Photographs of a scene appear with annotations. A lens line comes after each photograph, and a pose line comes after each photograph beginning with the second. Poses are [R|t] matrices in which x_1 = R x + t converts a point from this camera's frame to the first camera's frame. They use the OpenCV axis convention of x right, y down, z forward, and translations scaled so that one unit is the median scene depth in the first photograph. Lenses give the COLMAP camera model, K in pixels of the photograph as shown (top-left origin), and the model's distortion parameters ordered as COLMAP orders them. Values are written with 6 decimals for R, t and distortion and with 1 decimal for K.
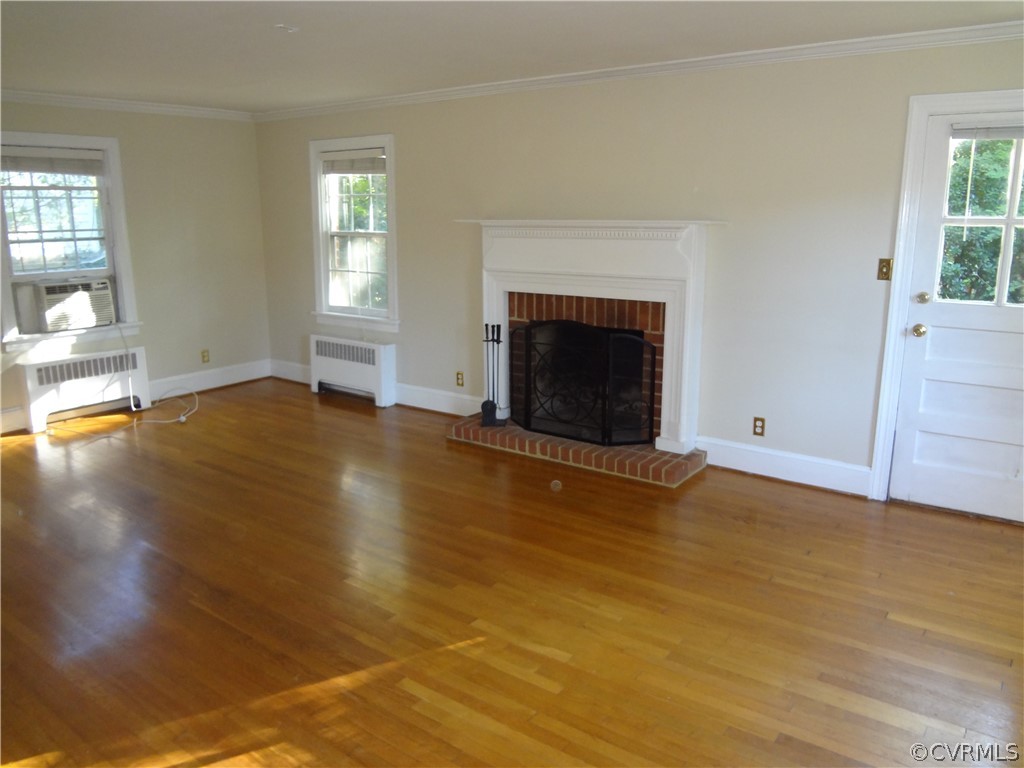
lens RADIAL K [[756.3, 0, 511.7], [0, 756.3, 385.9], [0, 0, 1]] dist [-0.068939, -0.000517]
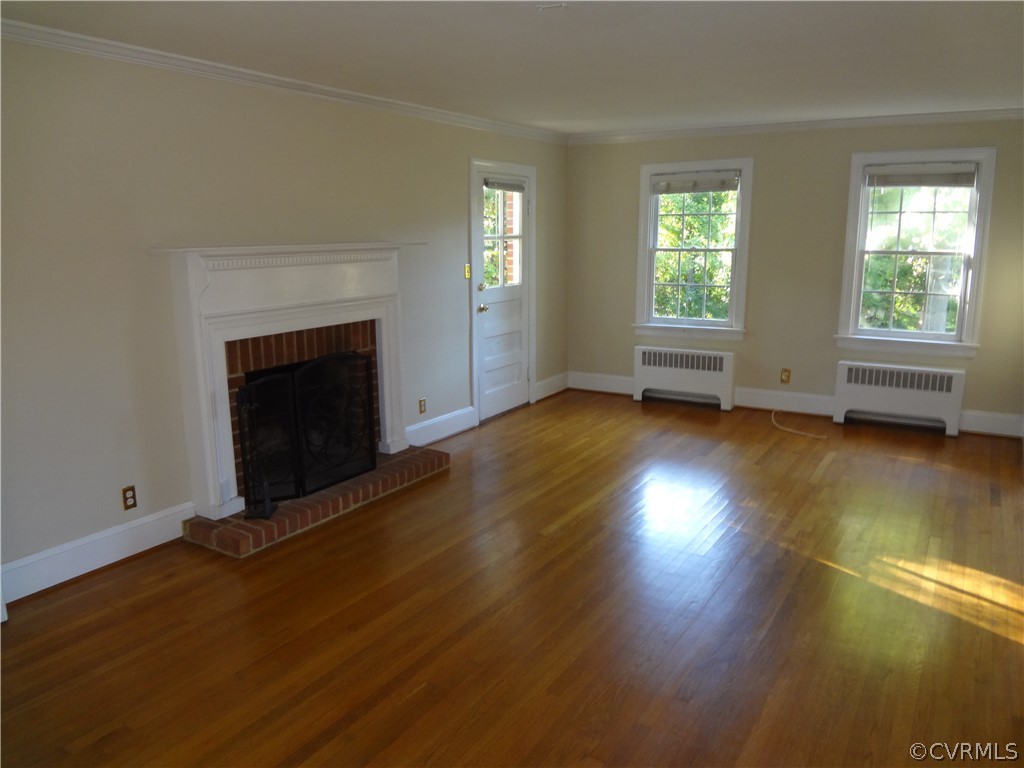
lens RADIAL K [[712.0, 0, 530.5], [0, 712.0, 385.0], [0, 0, 1]] dist [-0.126820, 0.052728]
pose [[-0.071168, -0.195302, 0.978158, -0.765728], [0.238517, 0.948863, 0.206807, -0.166262], [-0.968527, 0.248025, -0.020946, 0.782162]]
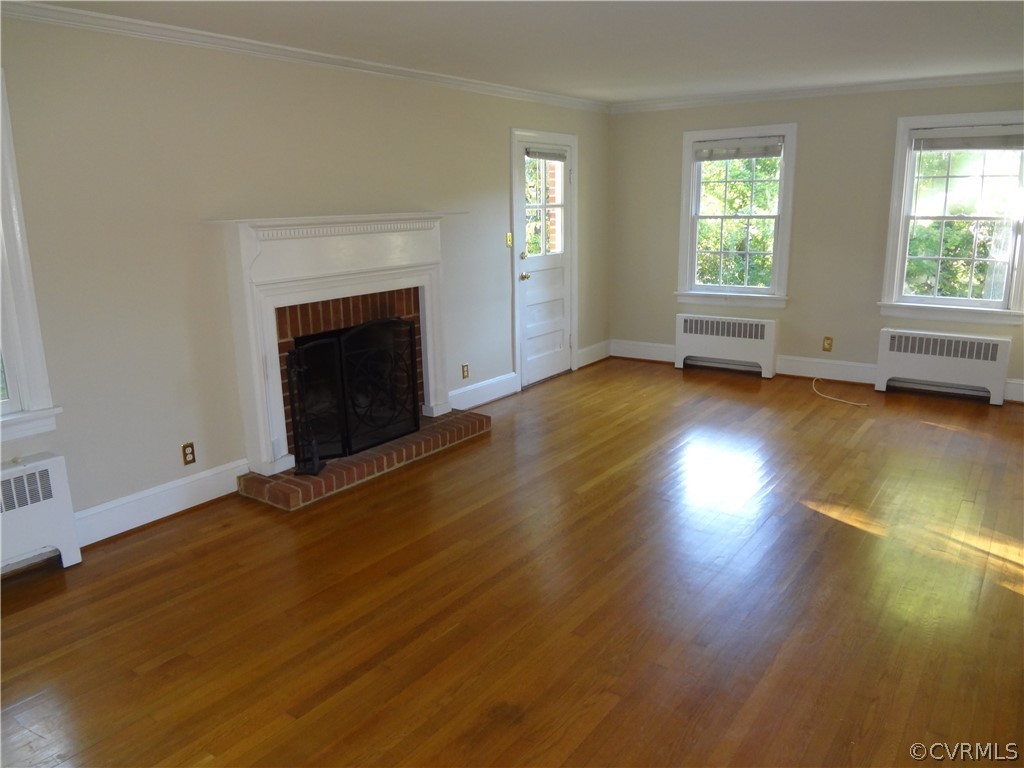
lens RADIAL K [[712.0, 0, 530.5], [0, 712.0, 385.0], [0, 0, 1]] dist [-0.126820, 0.052728]
pose [[-0.002206, -0.234246, 0.972175, -0.794772], [0.252000, 0.940672, 0.227227, -0.159153], [-0.967725, 0.245489, 0.056954, 0.768893]]
